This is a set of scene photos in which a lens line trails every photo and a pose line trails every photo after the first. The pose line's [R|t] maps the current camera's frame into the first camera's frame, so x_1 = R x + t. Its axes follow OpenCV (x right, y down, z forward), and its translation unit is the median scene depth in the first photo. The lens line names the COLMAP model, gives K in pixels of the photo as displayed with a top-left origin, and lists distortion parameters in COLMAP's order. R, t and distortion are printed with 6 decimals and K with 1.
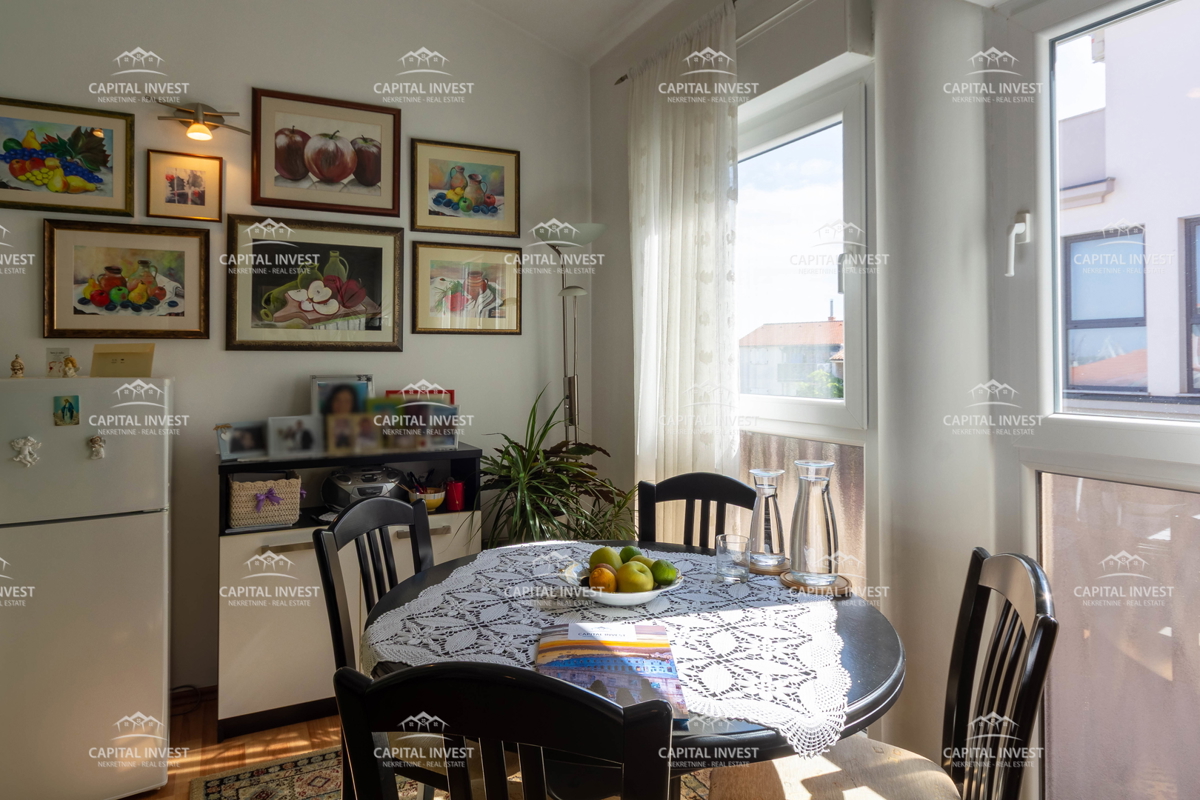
lens RADIAL K [[686.3, 0, 603.8], [0, 686.3, 350.5], [0, 0, 1]] dist [0.003876, 0.001268]
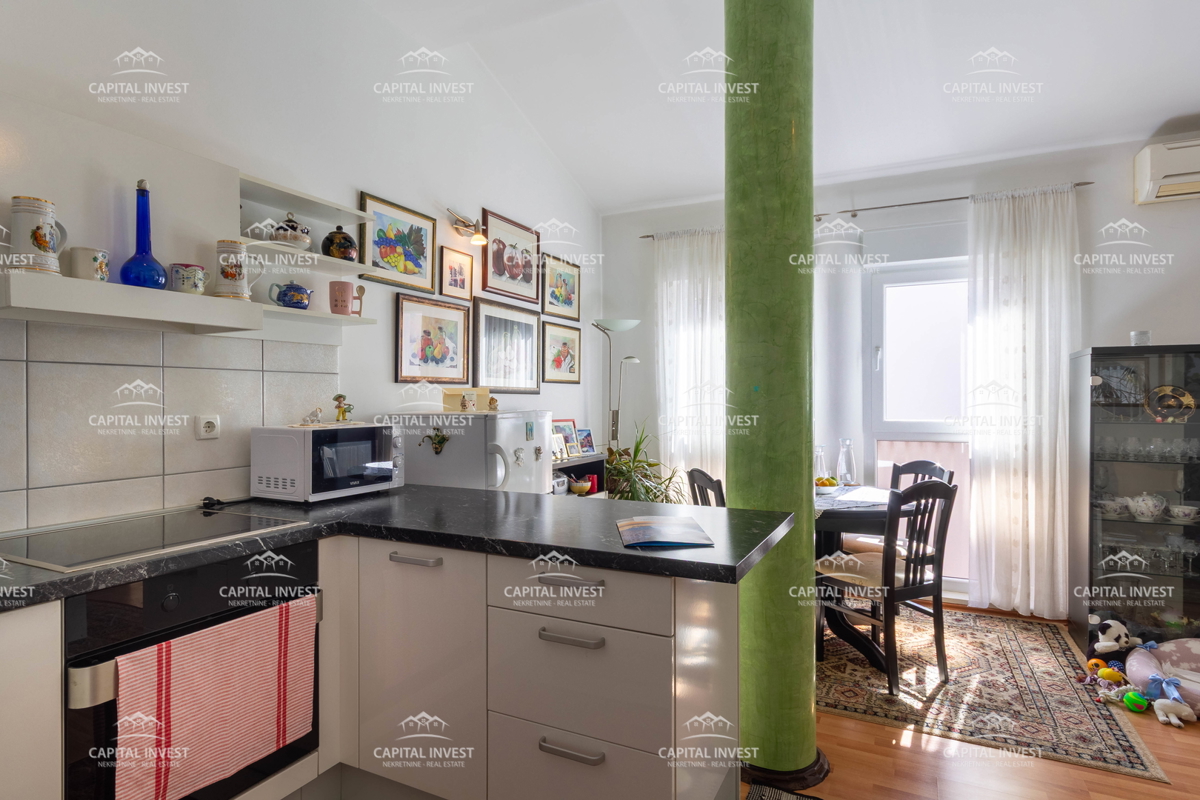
lens RADIAL K [[619.2, 0, 600.7], [0, 619.2, 402.0], [0, 0, 1]] dist [0.004576, -0.000040]
pose [[0.785440, -0.001714, 0.618936, -1.121330], [-0.005120, 0.999944, 0.009265, 0.005110], [-0.618917, -0.010446, 0.785387, -0.158968]]
